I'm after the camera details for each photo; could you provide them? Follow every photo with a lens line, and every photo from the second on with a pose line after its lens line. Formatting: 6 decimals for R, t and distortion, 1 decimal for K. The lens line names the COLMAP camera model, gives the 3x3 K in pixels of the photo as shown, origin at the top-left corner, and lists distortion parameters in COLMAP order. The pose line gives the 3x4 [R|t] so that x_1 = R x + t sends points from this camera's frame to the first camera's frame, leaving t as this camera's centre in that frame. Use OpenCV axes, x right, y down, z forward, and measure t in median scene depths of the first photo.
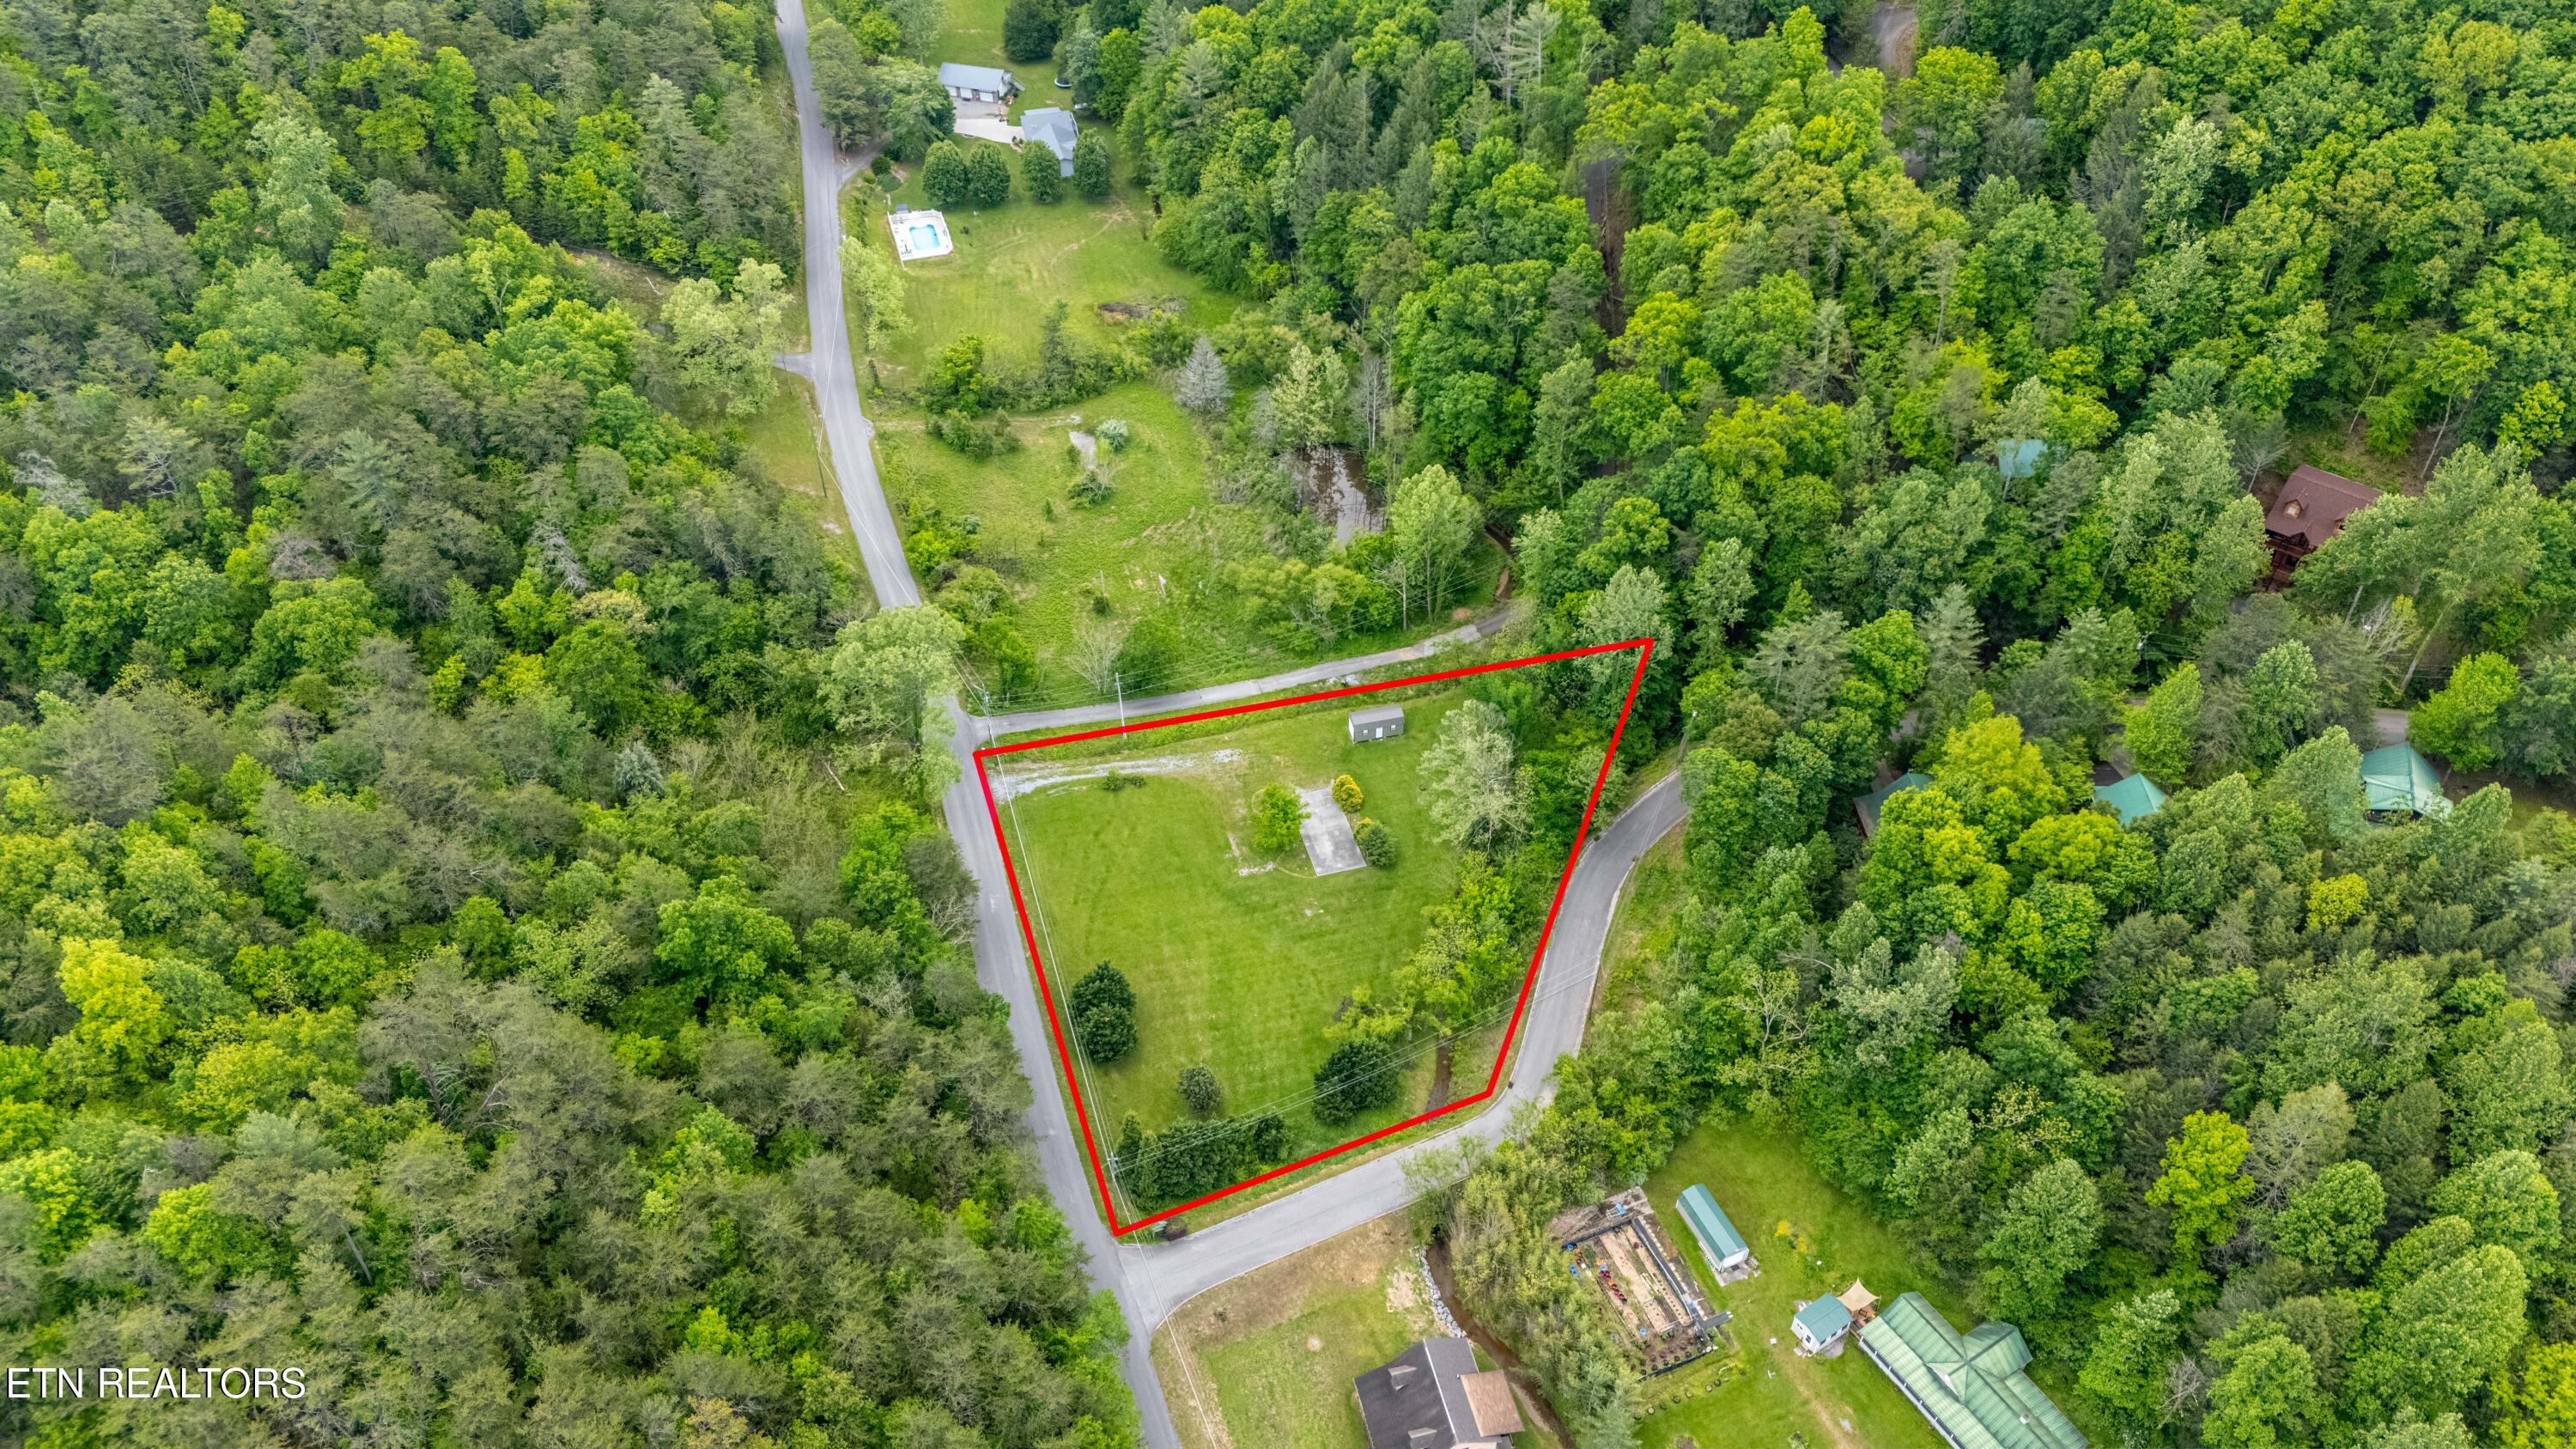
lens RADIAL K [[1857.8, 0, 1288.0], [0, 1857.8, 724.5], [0, 0, 1]] dist [0.056989, -0.056525]
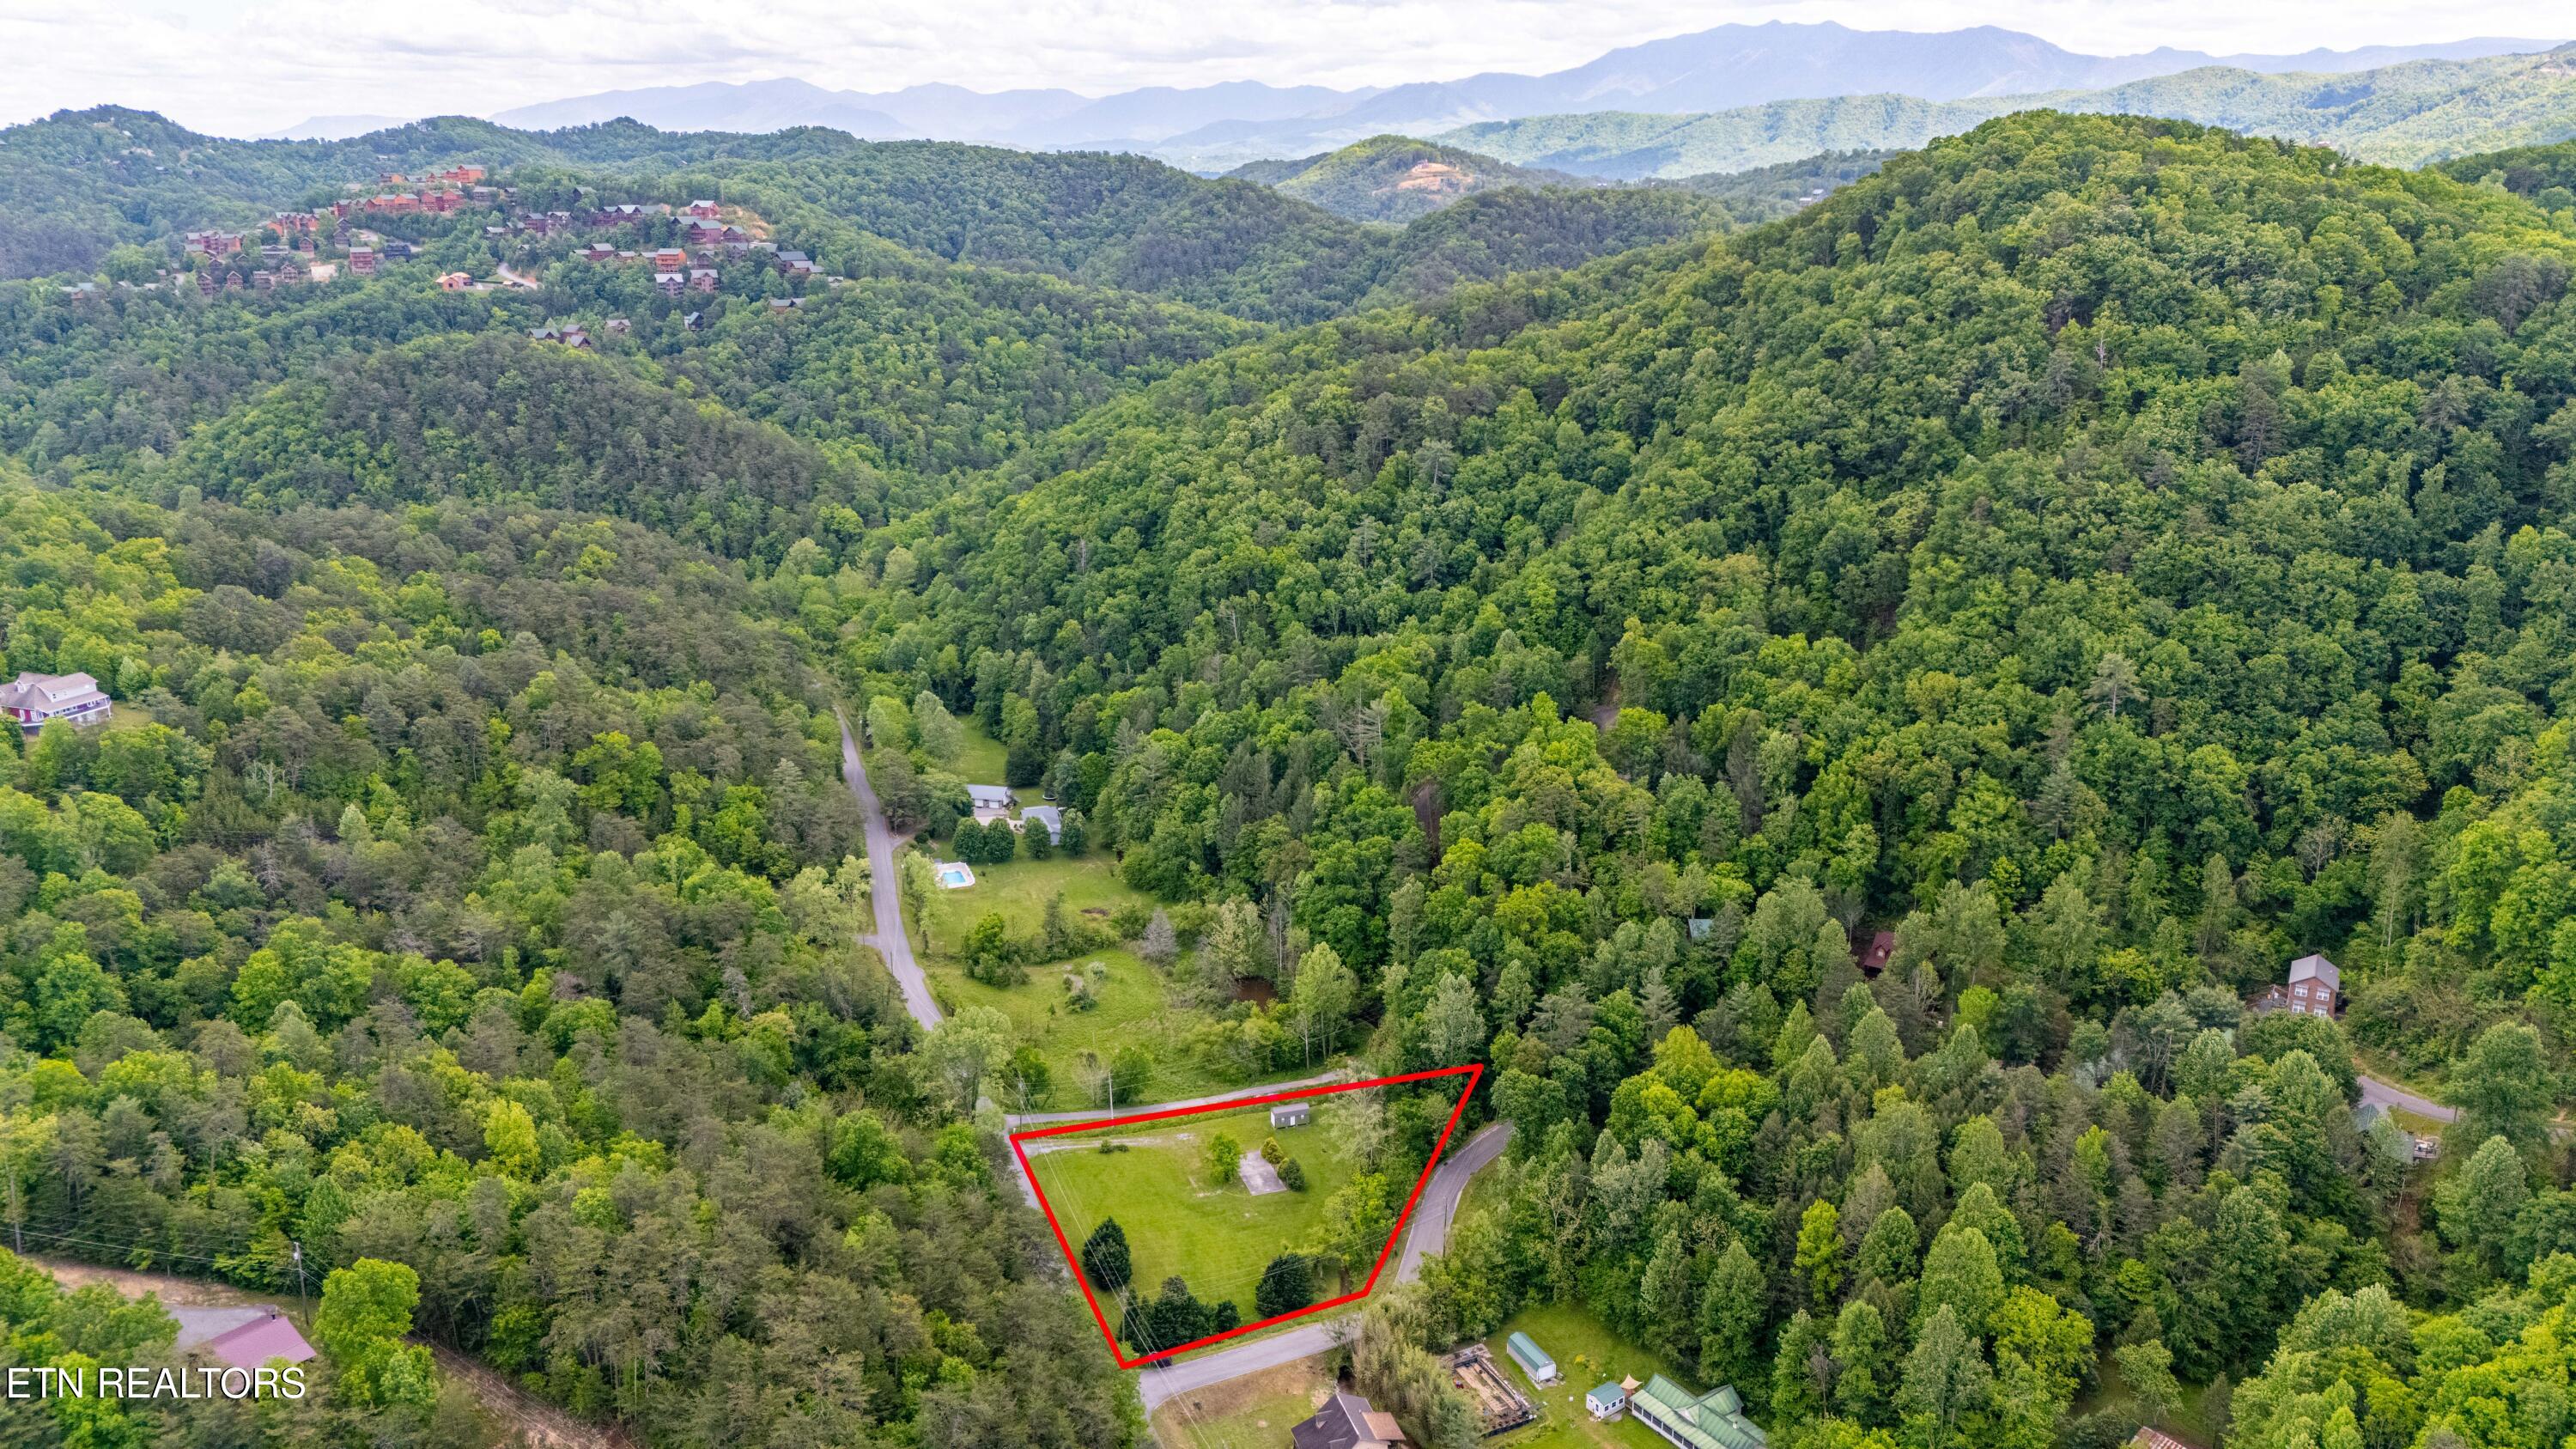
lens RADIAL K [[1857.8, 0, 1288.0], [0, 1857.8, 724.5], [0, 0, 1]] dist [0.056989, -0.056525]
pose [[0.998361, -0.016704, 0.054737, -0.027776], [0.039841, 0.889490, -0.455214, 0.392928], [-0.041084, 0.456649, 0.888698, -0.416624]]
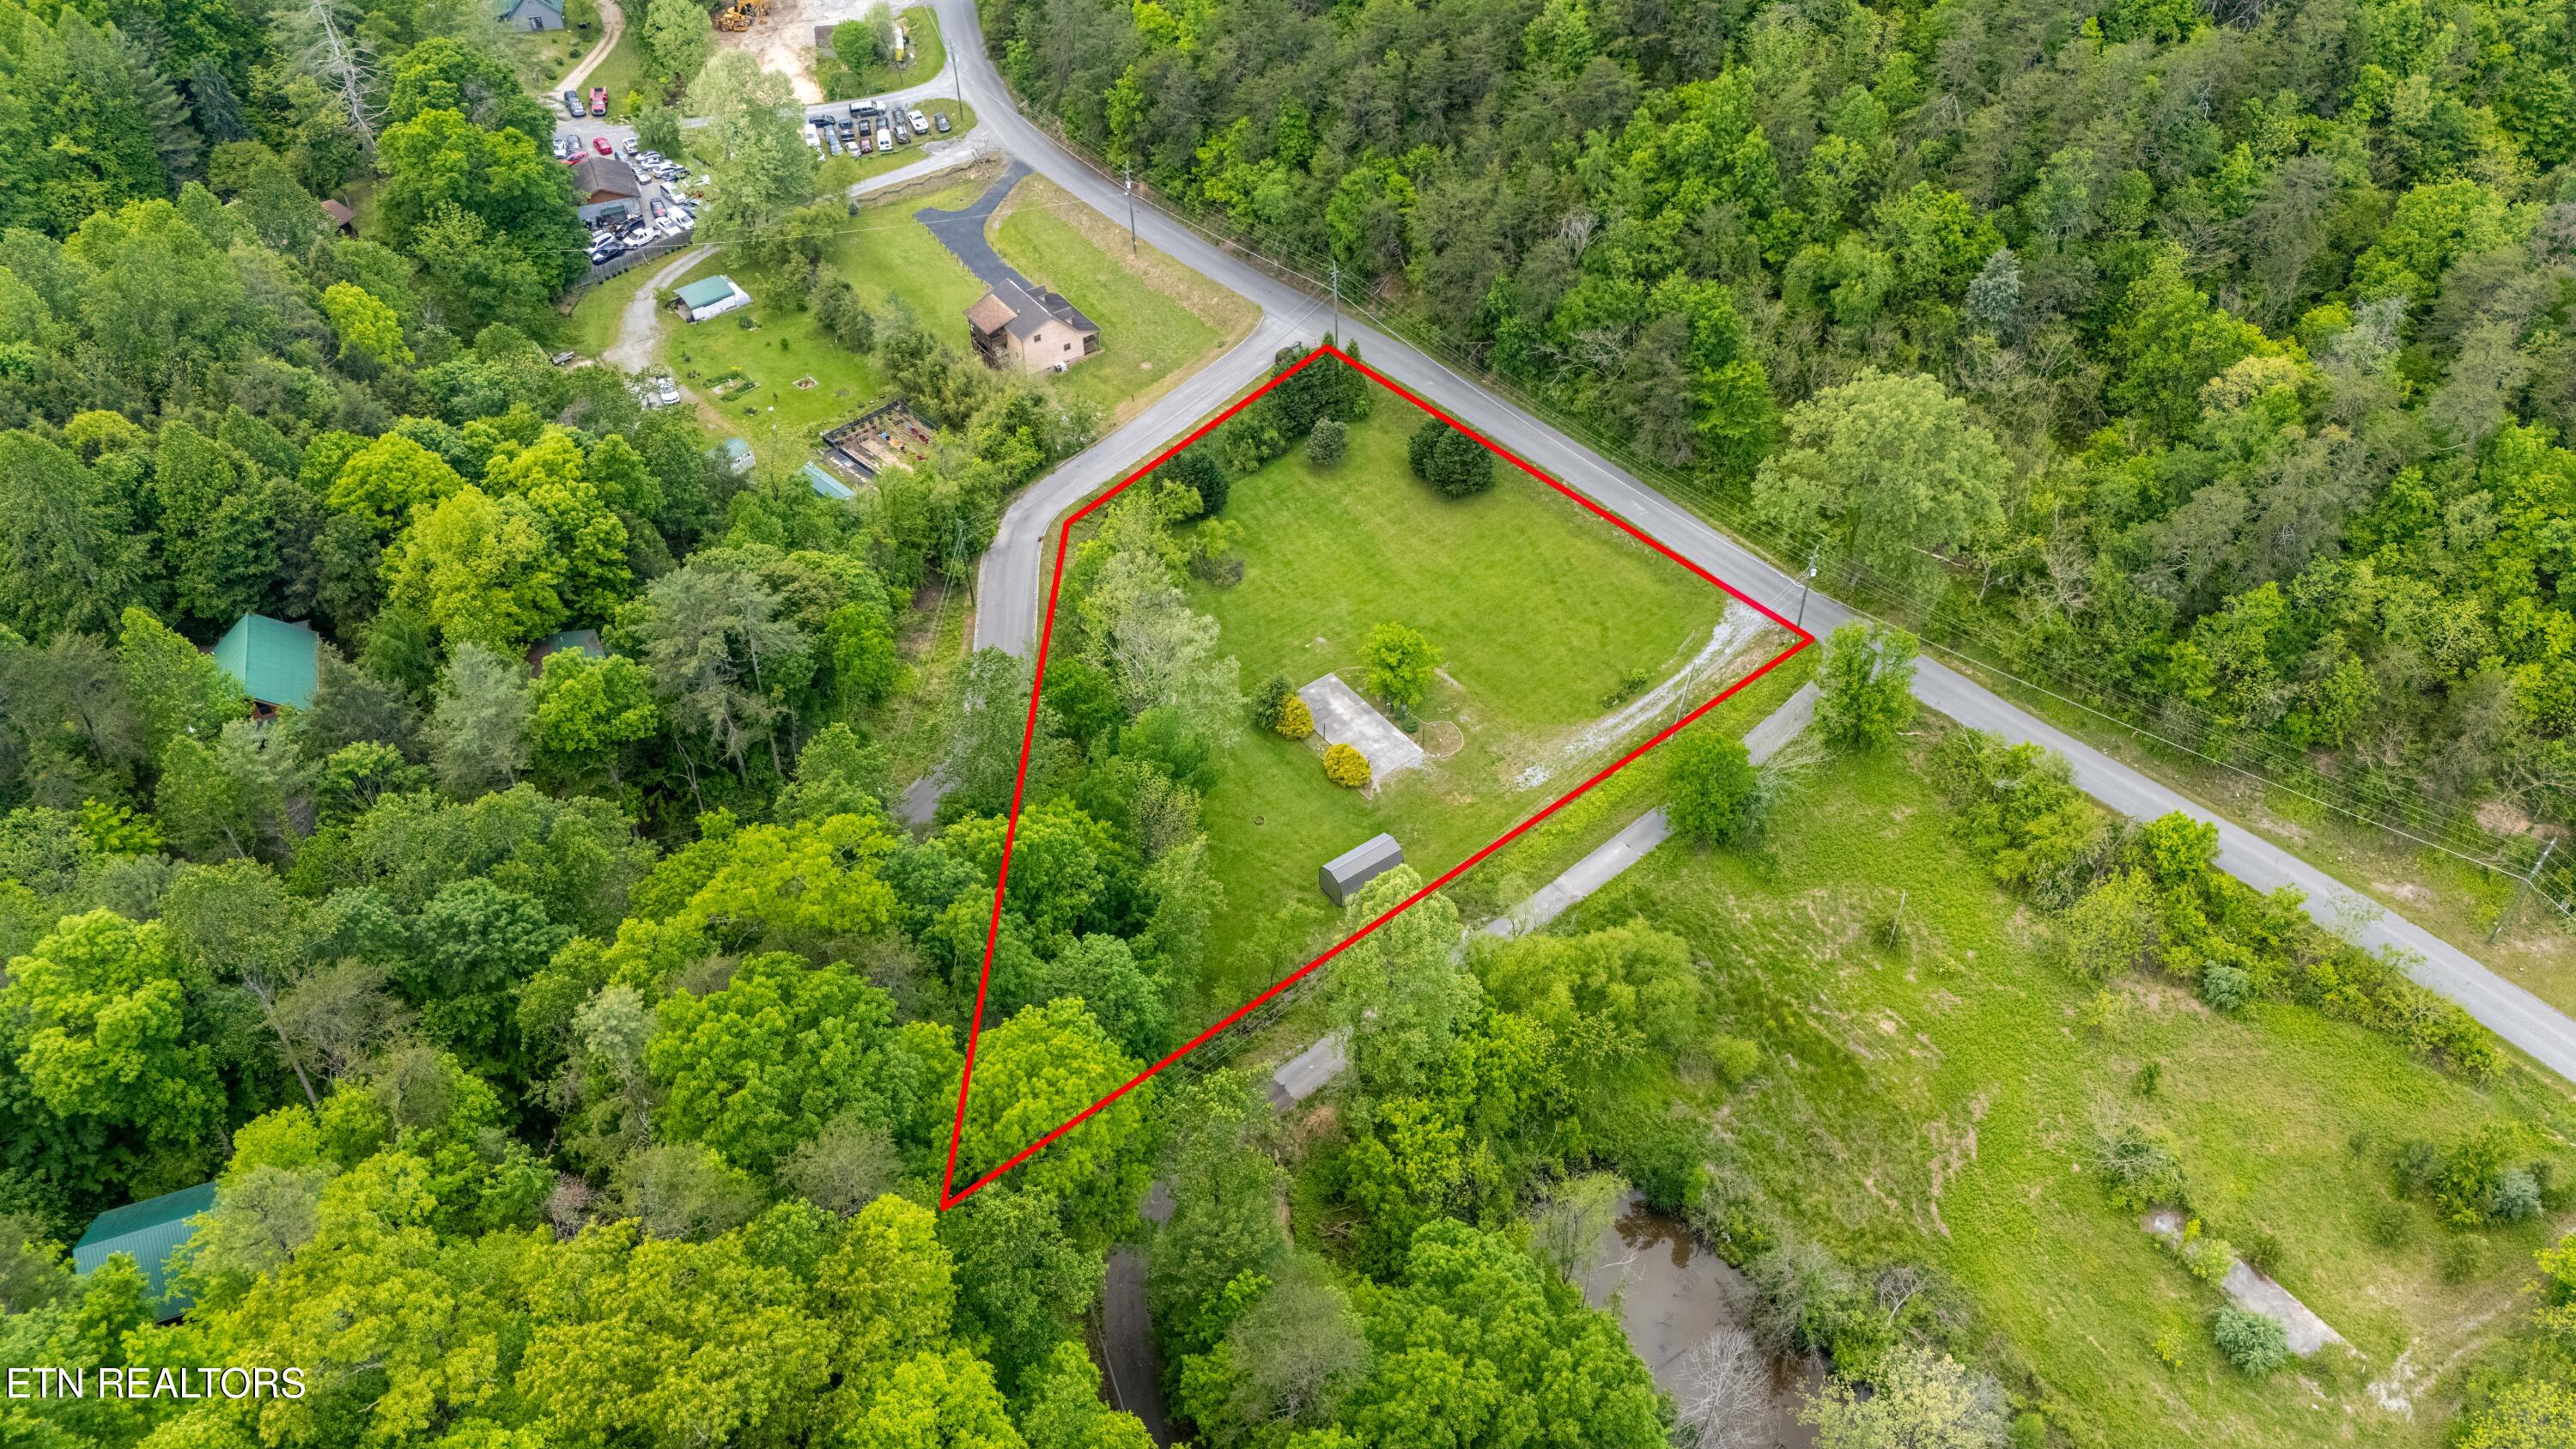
lens RADIAL K [[1900.0, 0, 1288.0], [0, 1900.0, 724.5], [0, 0, 1]] dist [0.072811, -0.085679]
pose [[-0.929730, 0.247991, -0.272220, 0.253618], [-0.256679, 0.093631, 0.961951, -0.676189], [0.264043, 0.964227, -0.023398, 0.989964]]
